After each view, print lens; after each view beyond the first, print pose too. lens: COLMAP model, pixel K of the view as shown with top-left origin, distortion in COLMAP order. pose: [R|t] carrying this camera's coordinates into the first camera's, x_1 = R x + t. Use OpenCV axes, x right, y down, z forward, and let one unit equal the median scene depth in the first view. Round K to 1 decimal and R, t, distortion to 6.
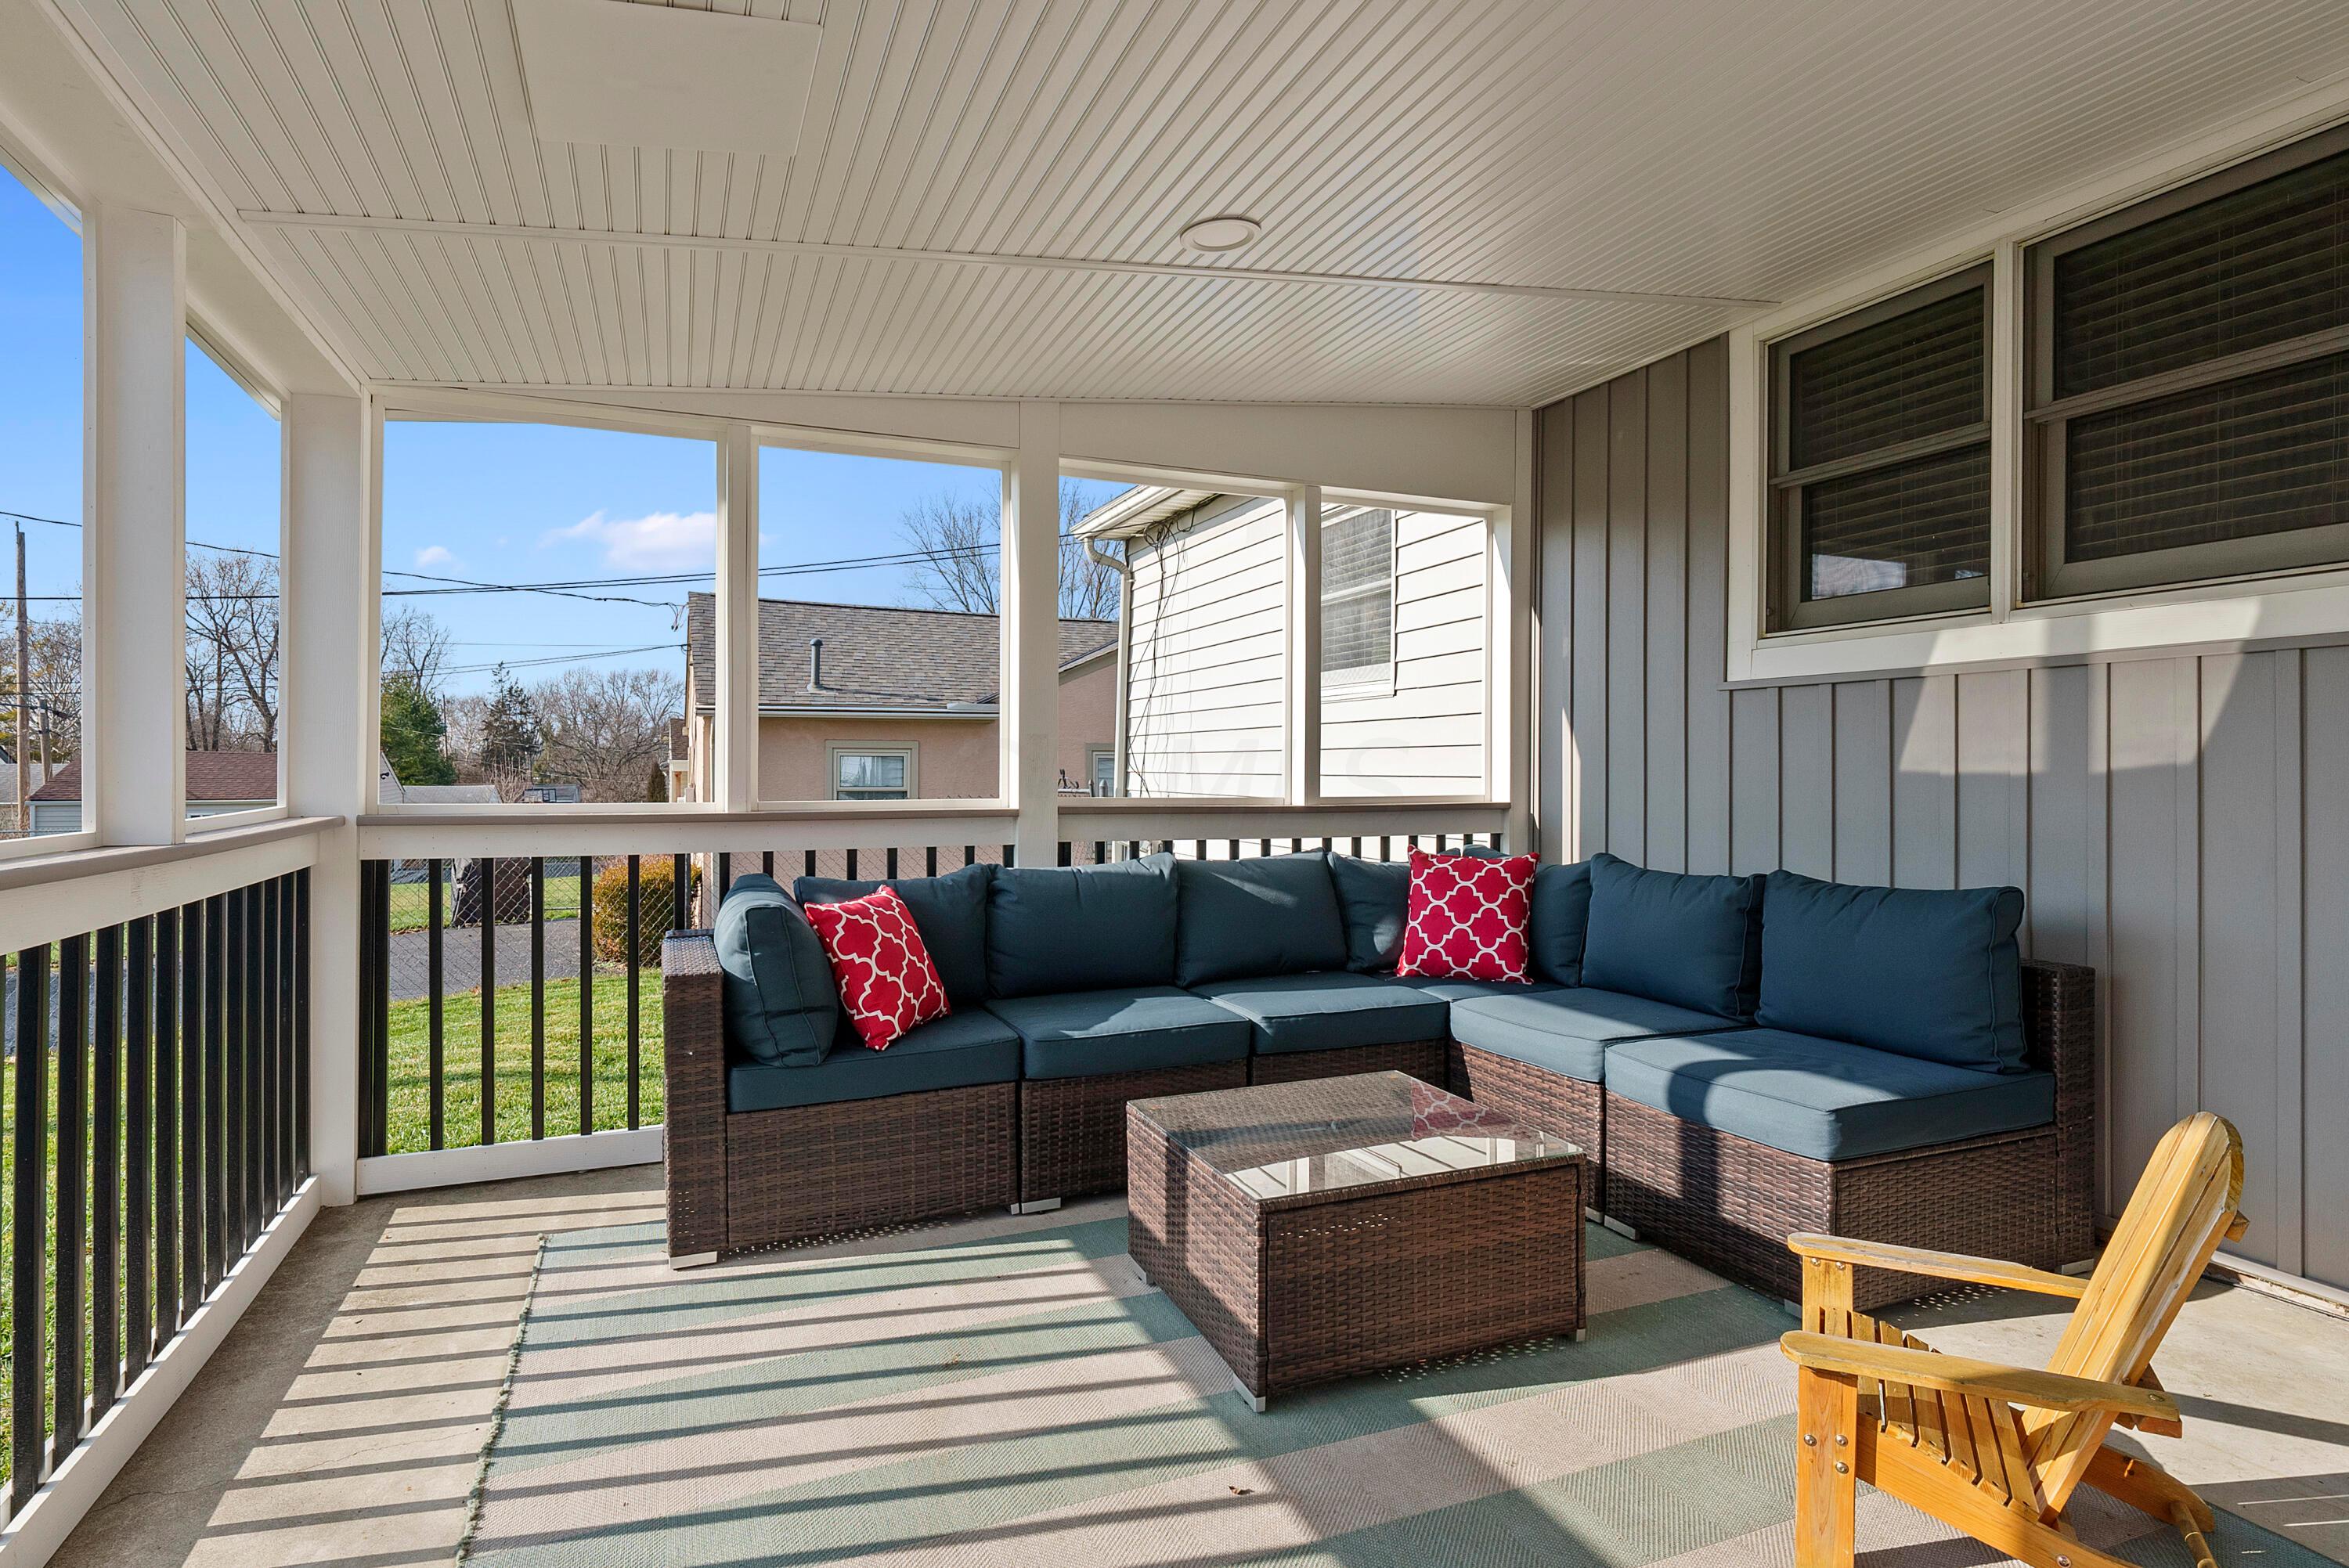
lens RADIAL K [[1243.9, 0, 1174.5], [0, 1243.9, 784.0], [0, 0, 1]] dist [0.005070, 0.000241]
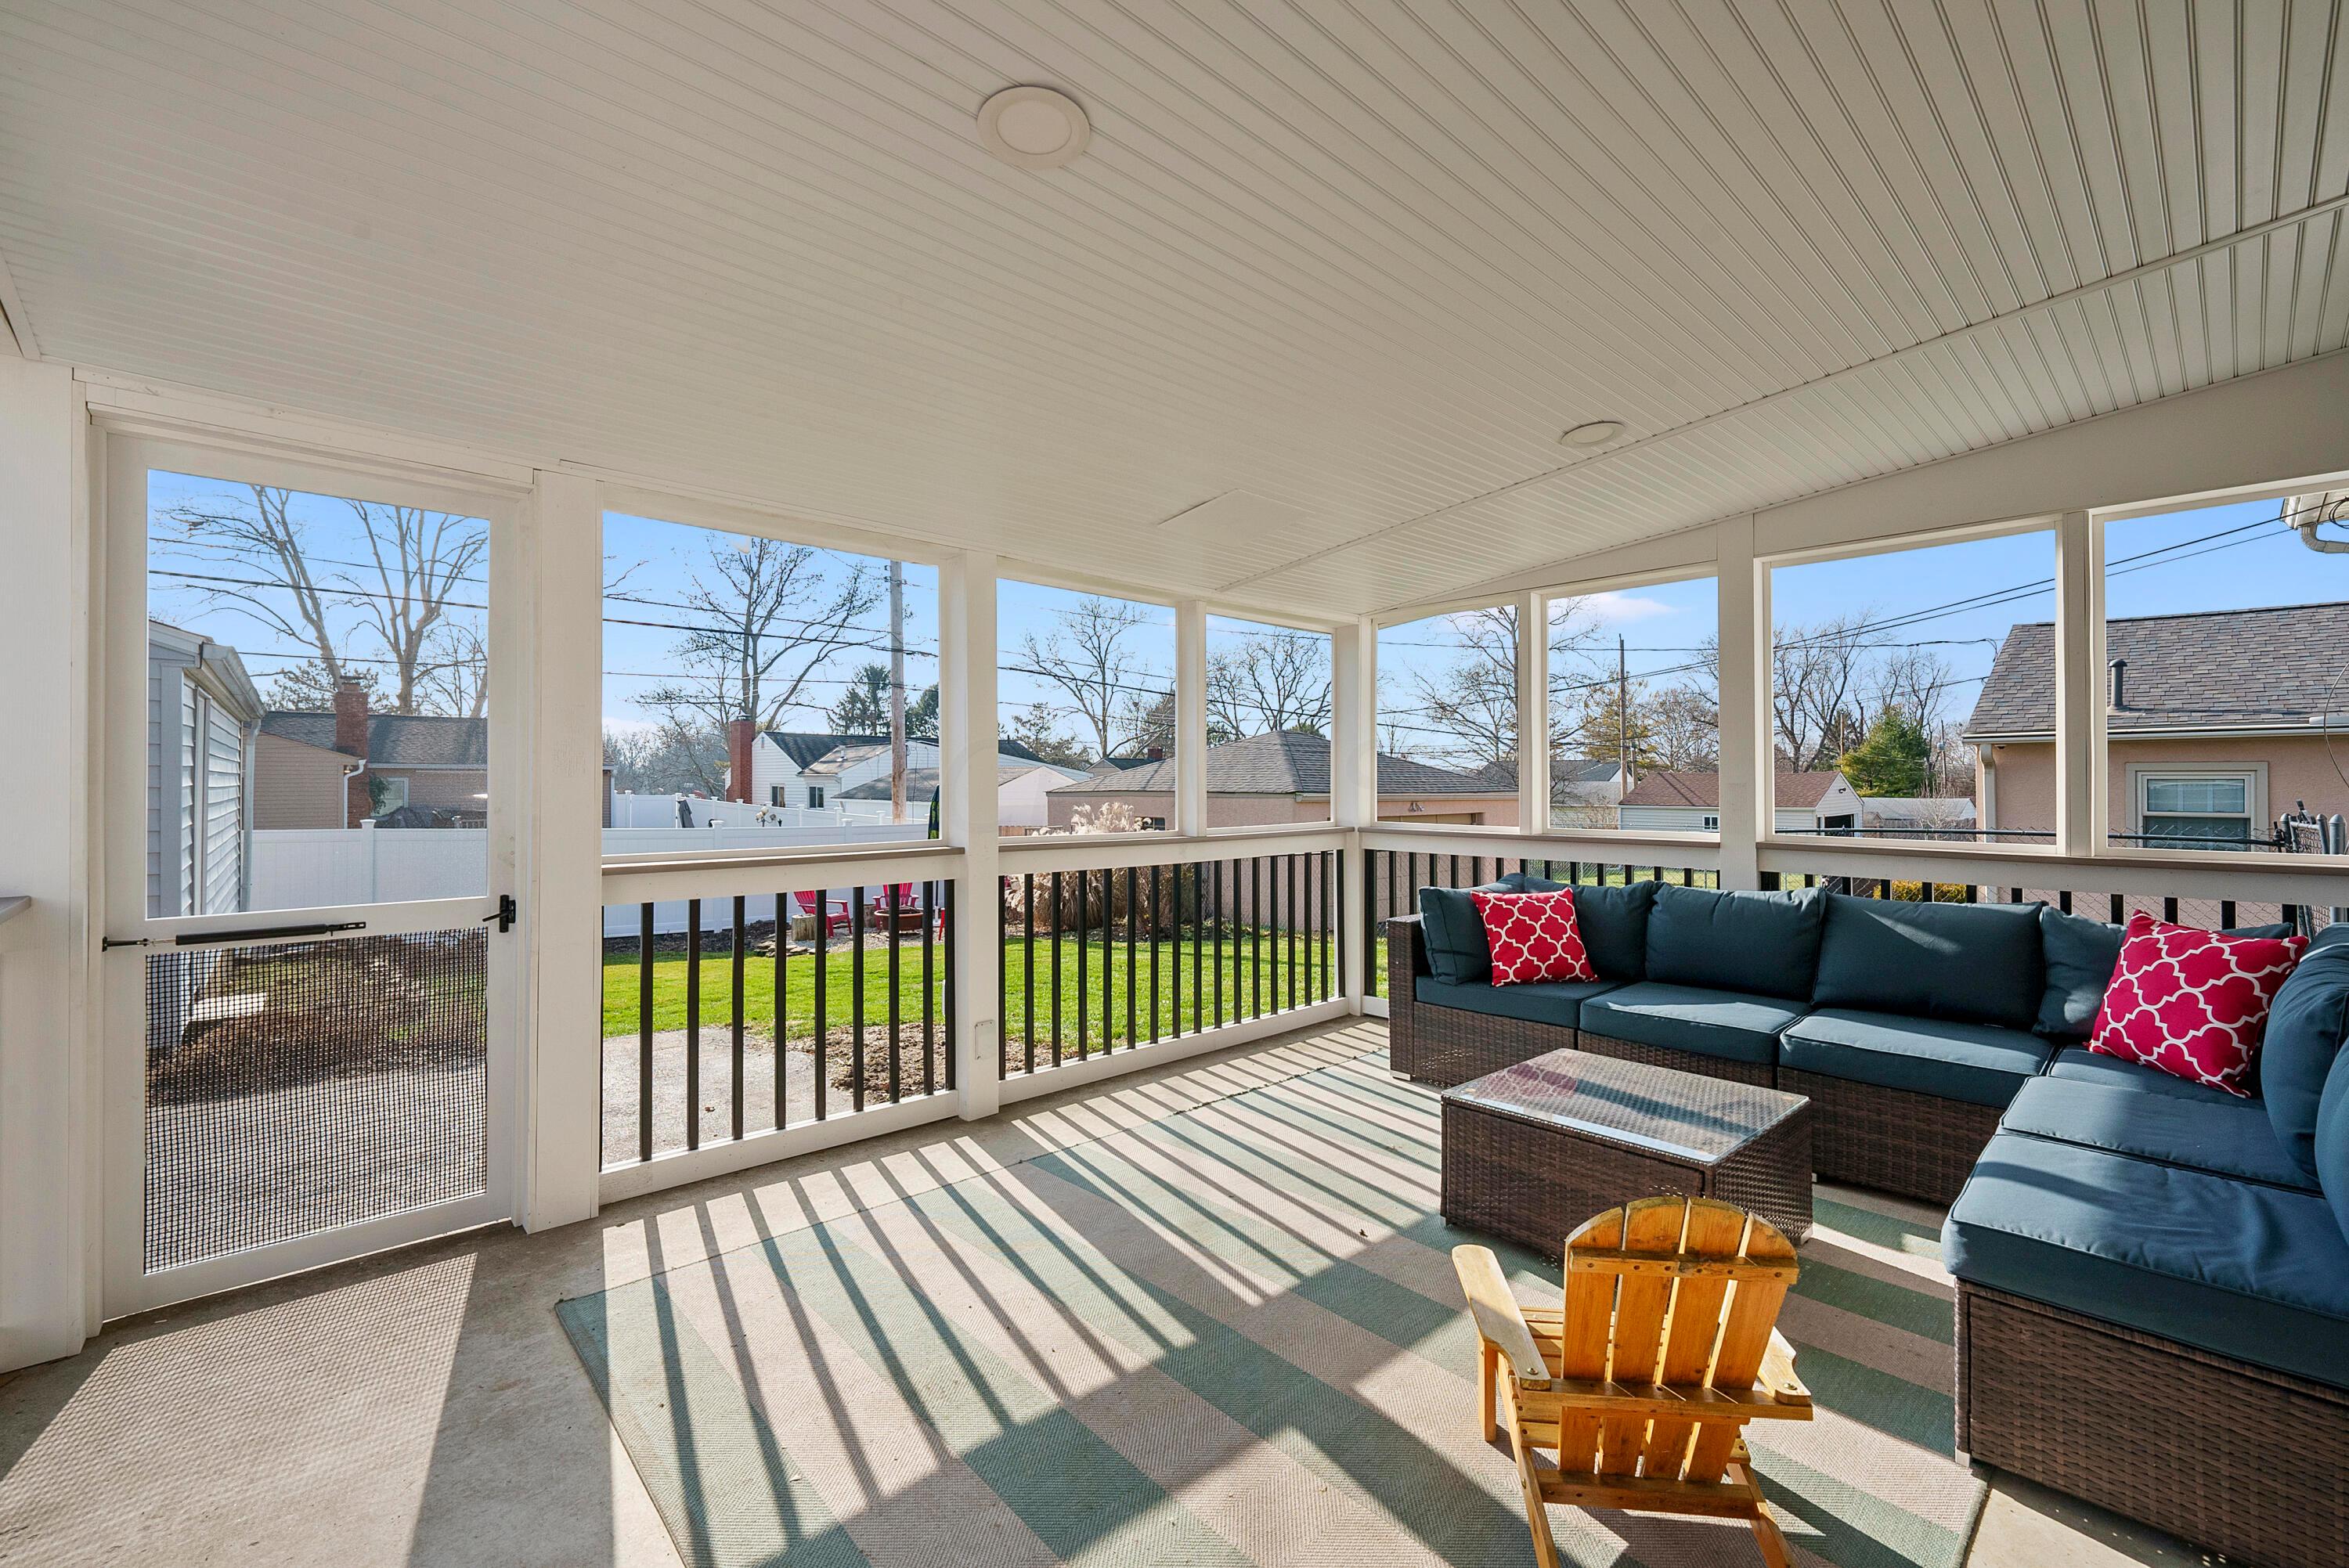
lens RADIAL K [[976.7, 0, 1174.5], [0, 976.7, 784.0], [0, 0, 1]] dist [0.007777, -0.000188]
pose [[0.342653, -0.000182, -0.939462, 0.752691], [-0.009561, 0.999948, -0.003681, -0.036581], [0.939413, 0.010243, 0.342633, 0.160145]]
